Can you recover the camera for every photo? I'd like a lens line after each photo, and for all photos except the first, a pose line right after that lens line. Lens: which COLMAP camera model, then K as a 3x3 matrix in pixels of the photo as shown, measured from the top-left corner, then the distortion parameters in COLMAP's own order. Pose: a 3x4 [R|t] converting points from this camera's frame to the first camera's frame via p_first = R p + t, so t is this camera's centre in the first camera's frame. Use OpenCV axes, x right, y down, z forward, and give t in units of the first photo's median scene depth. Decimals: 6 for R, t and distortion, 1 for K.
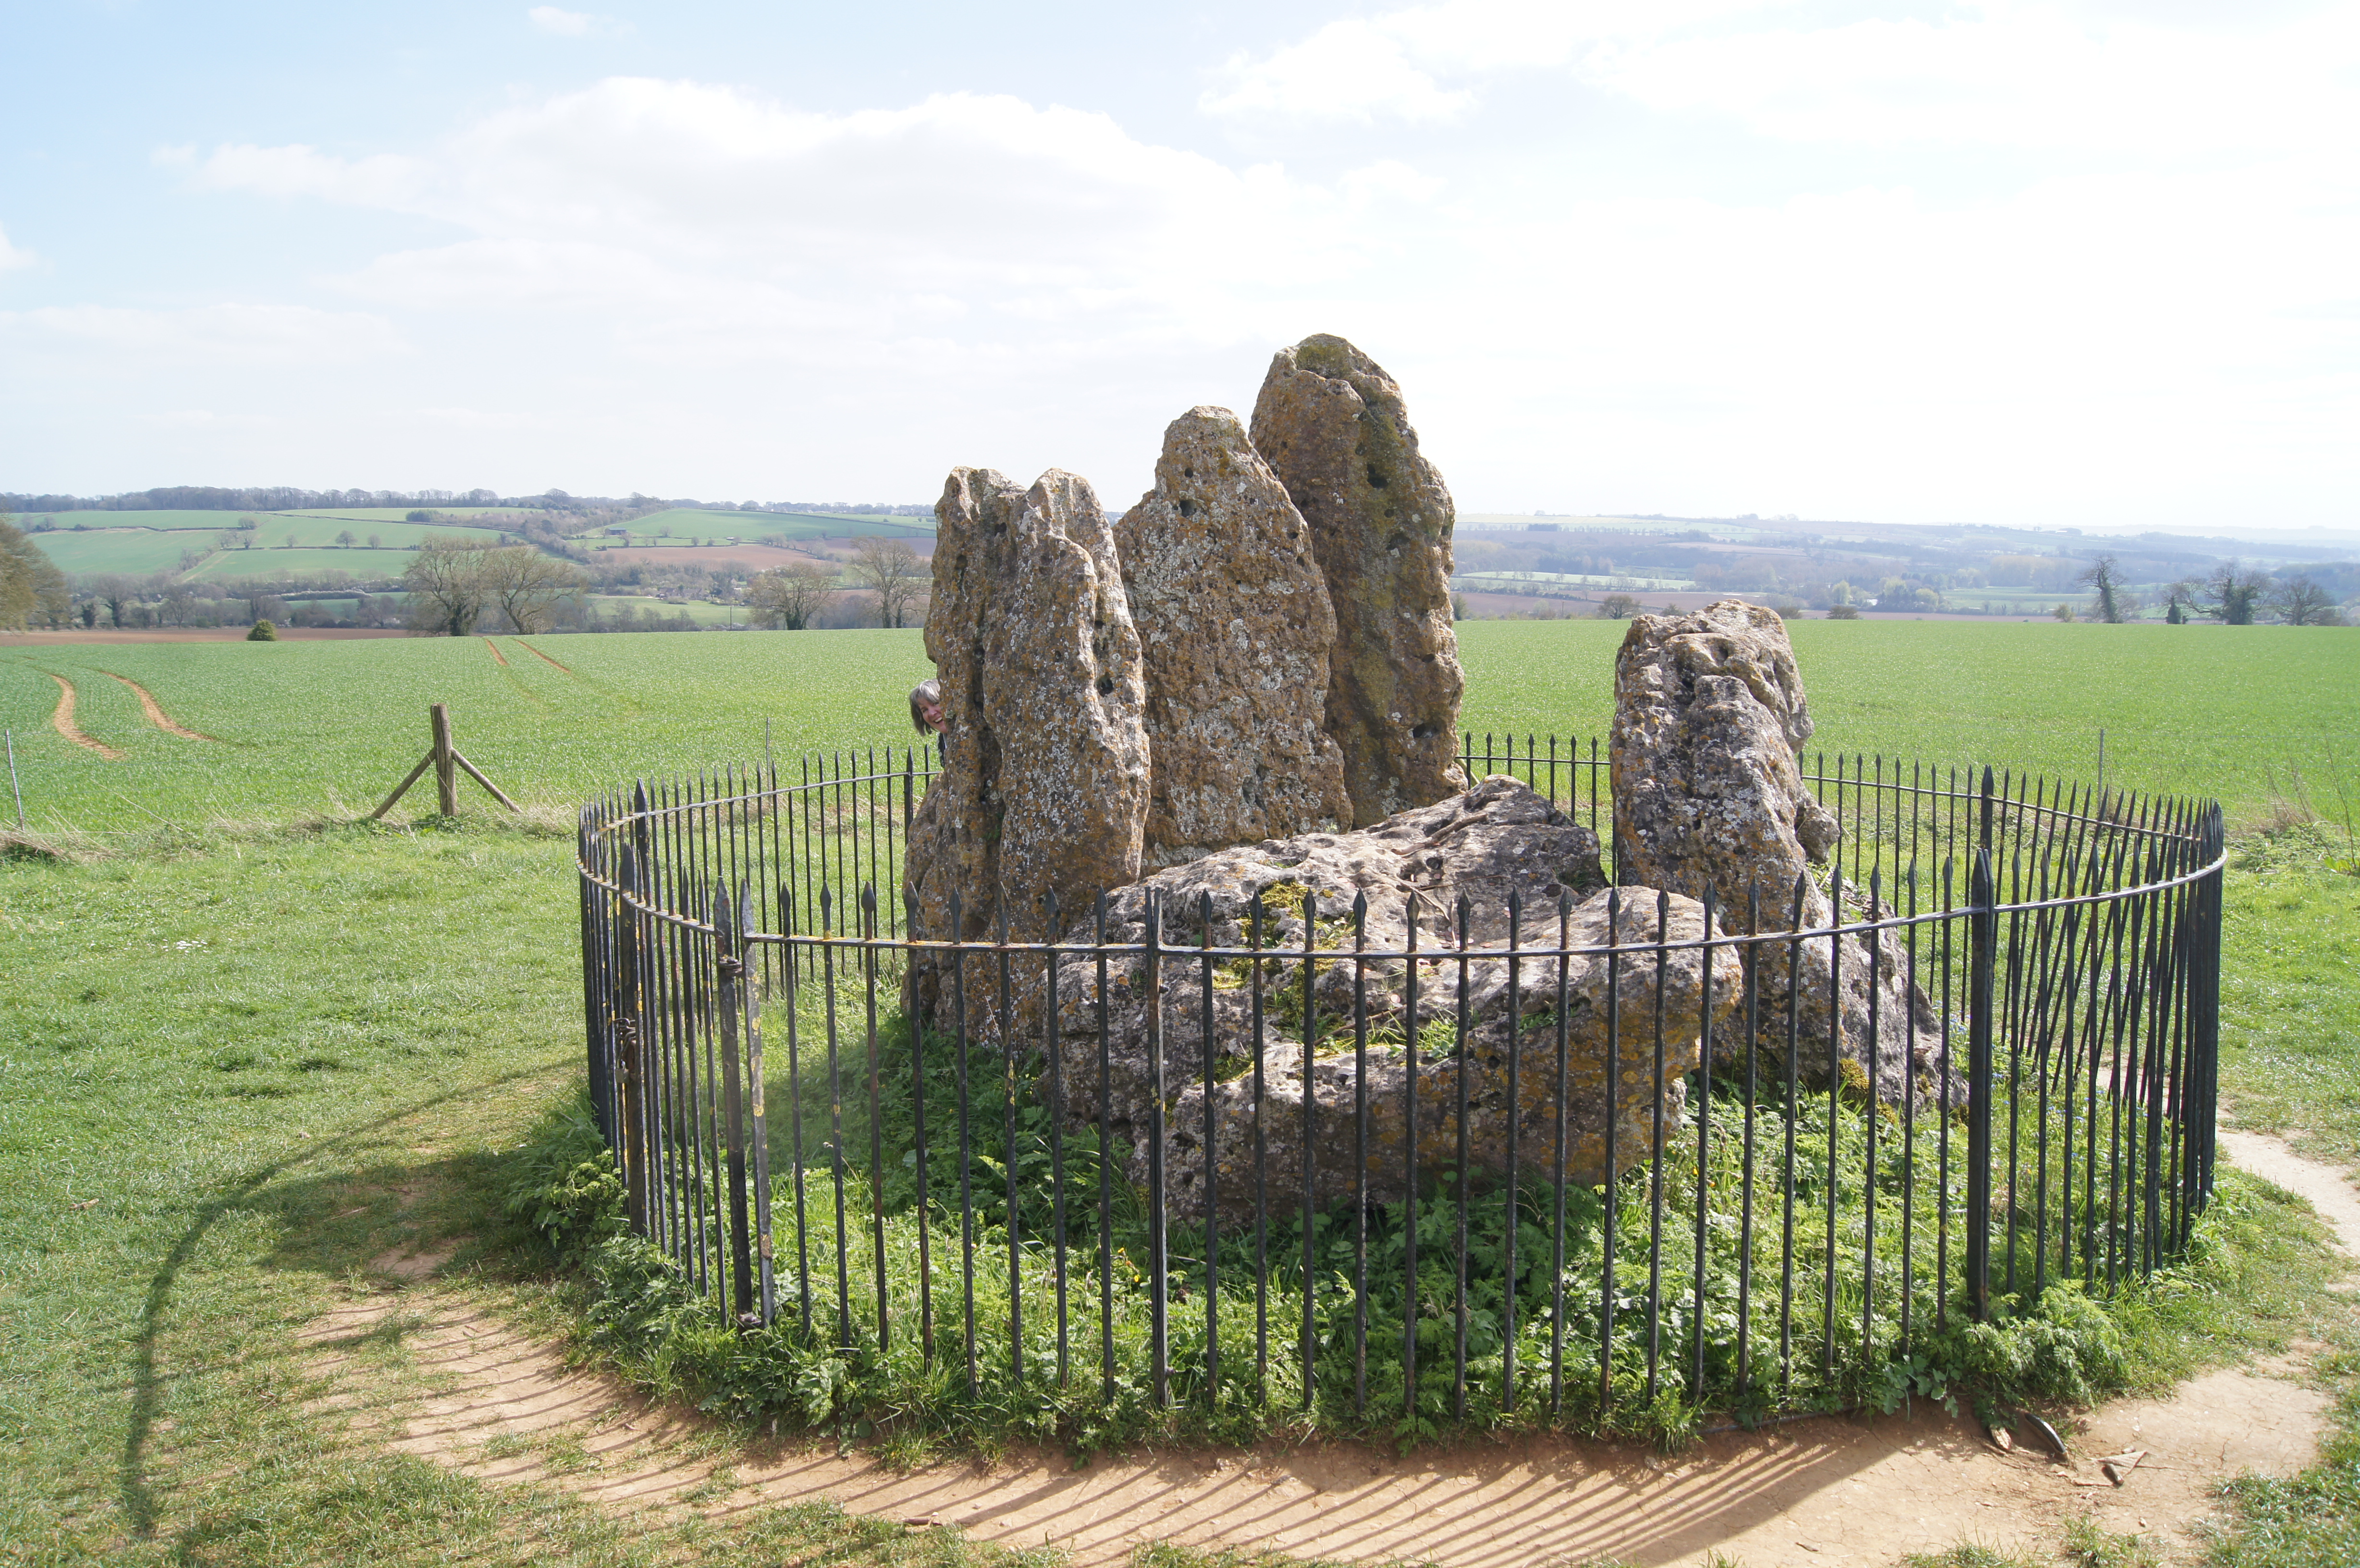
lens RADIAL K [[1786.7, 0, 1180.0], [0, 1786.7, 784.0], [0, 0, 1]] dist [-0.074160, -0.002693]
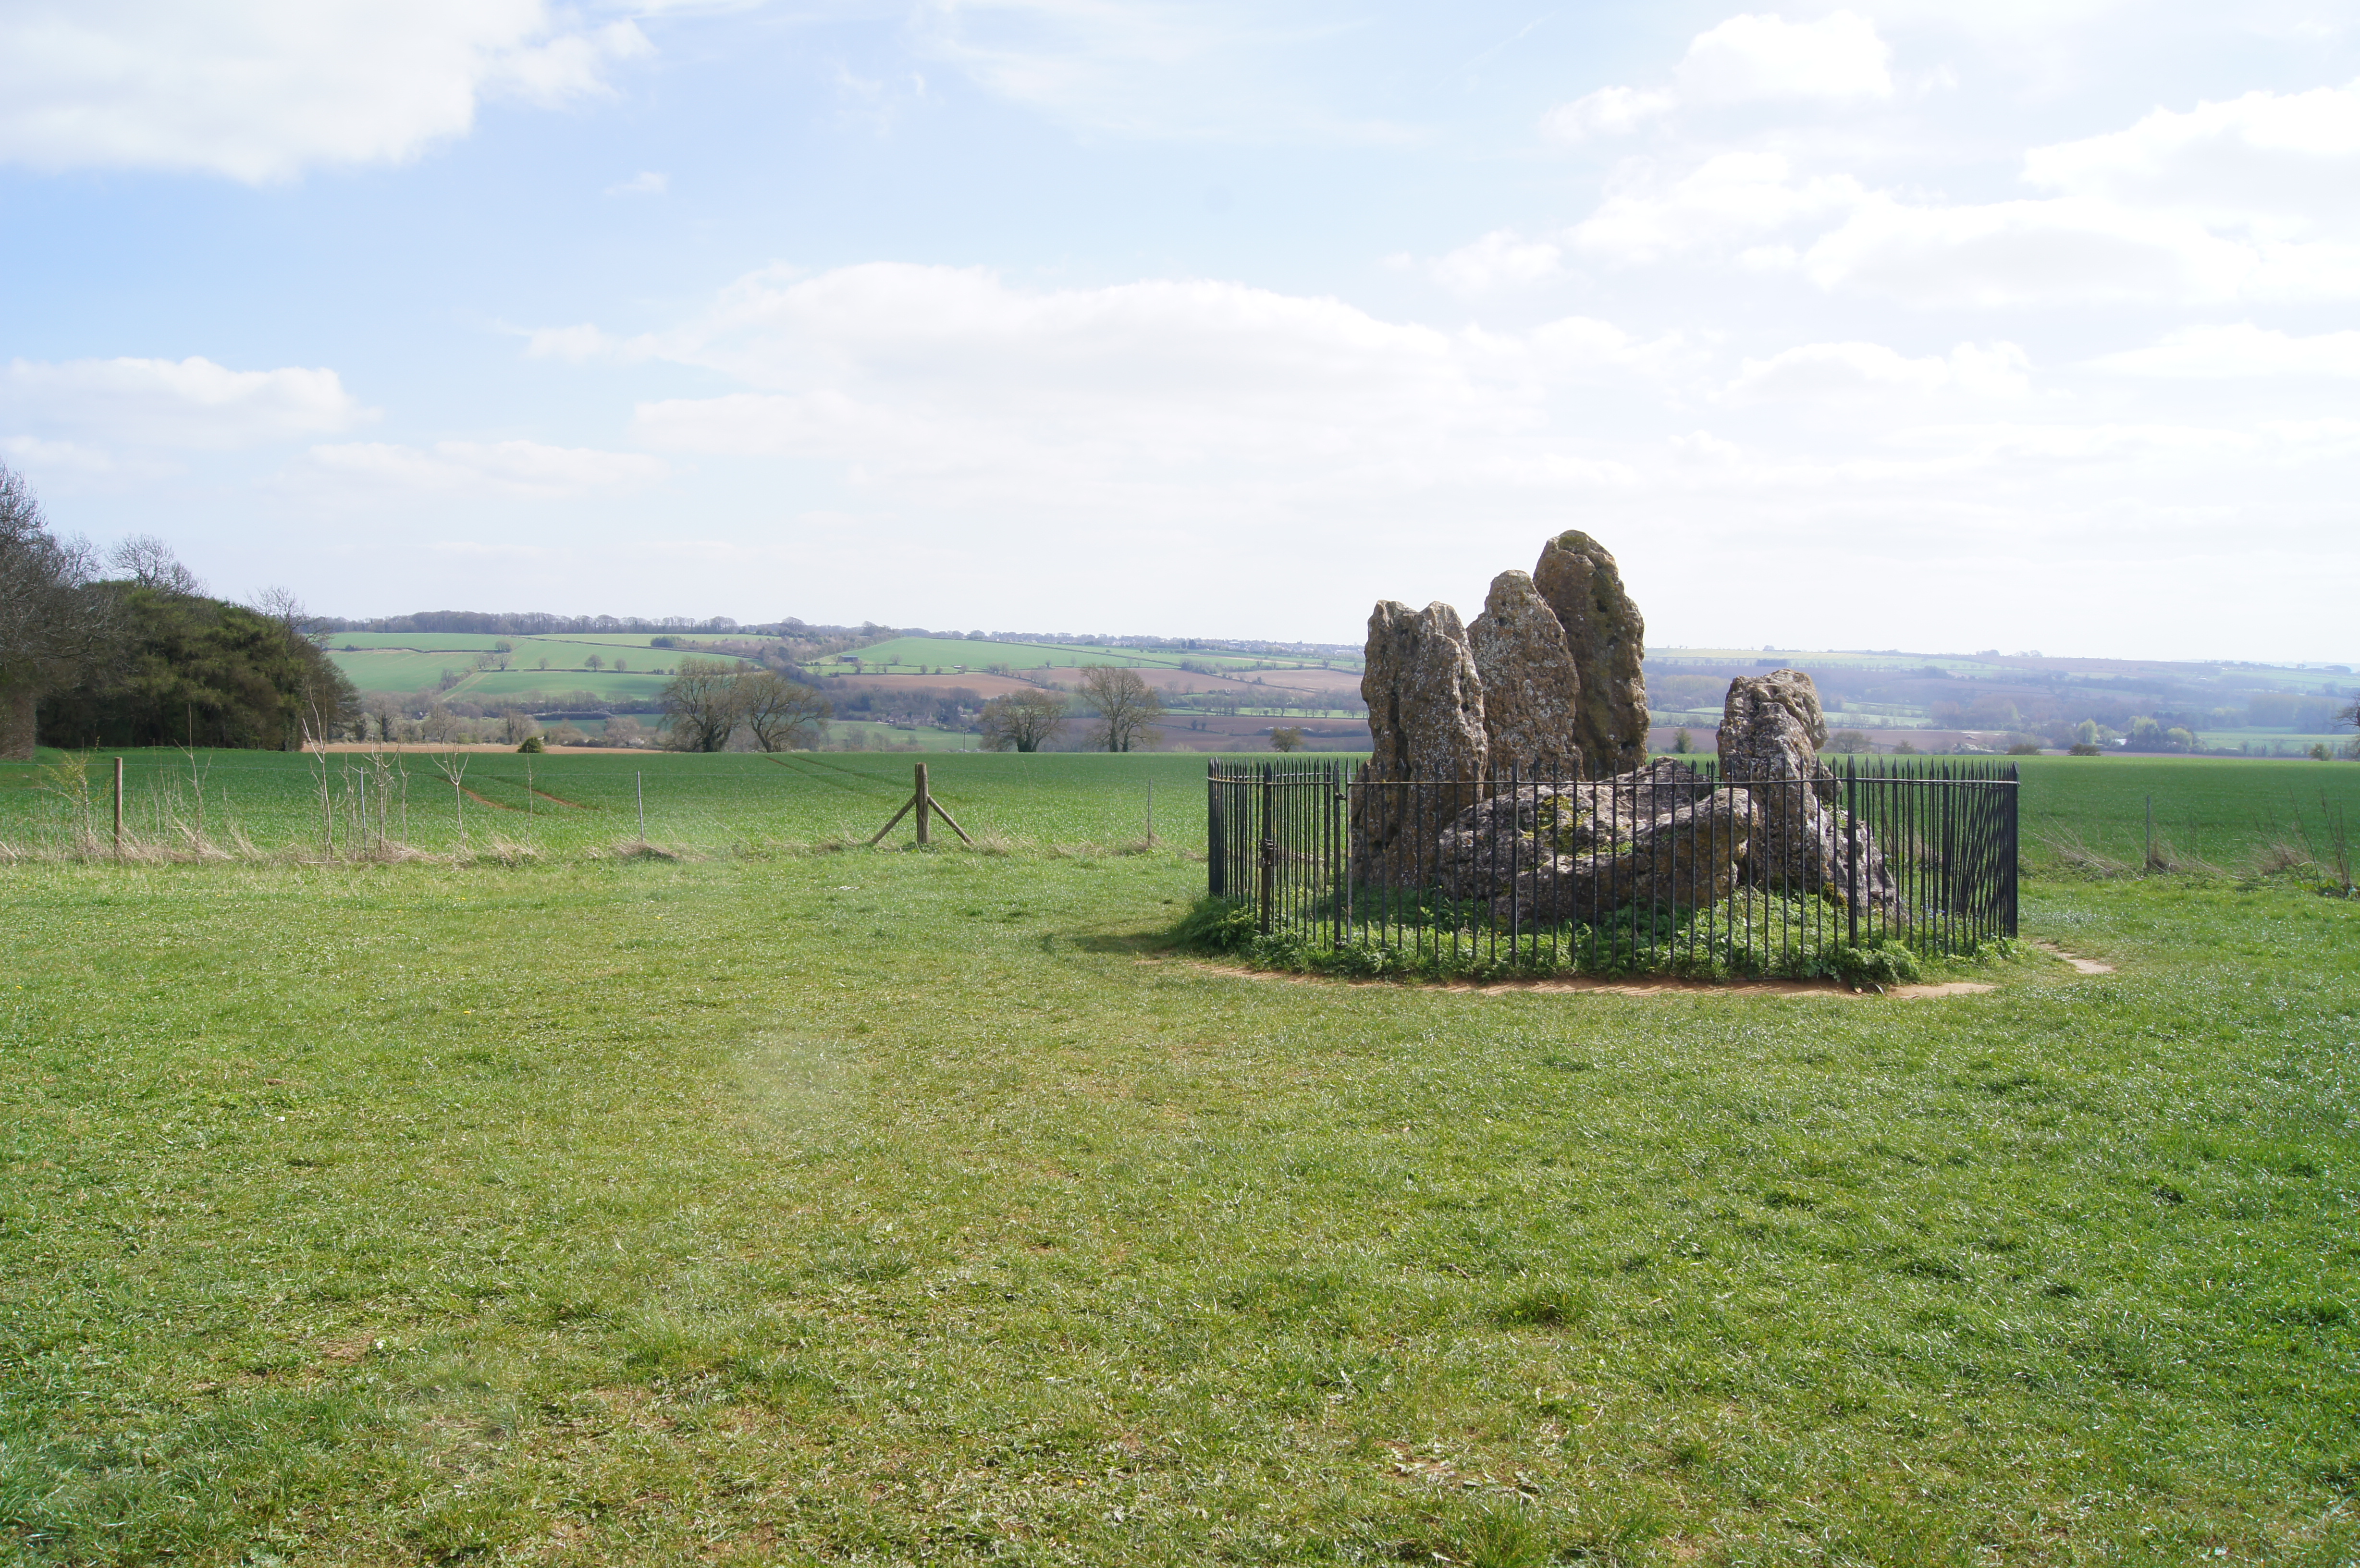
lens RADIAL K [[1786.7, 0, 1180.0], [0, 1786.7, 784.0], [0, 0, 1]] dist [-0.074160, -0.002693]
pose [[0.992519, 0.015000, -0.121162, -0.107624], [-0.023812, 0.997149, -0.071607, 0.169593], [0.119743, 0.073956, 0.990047, -0.953612]]
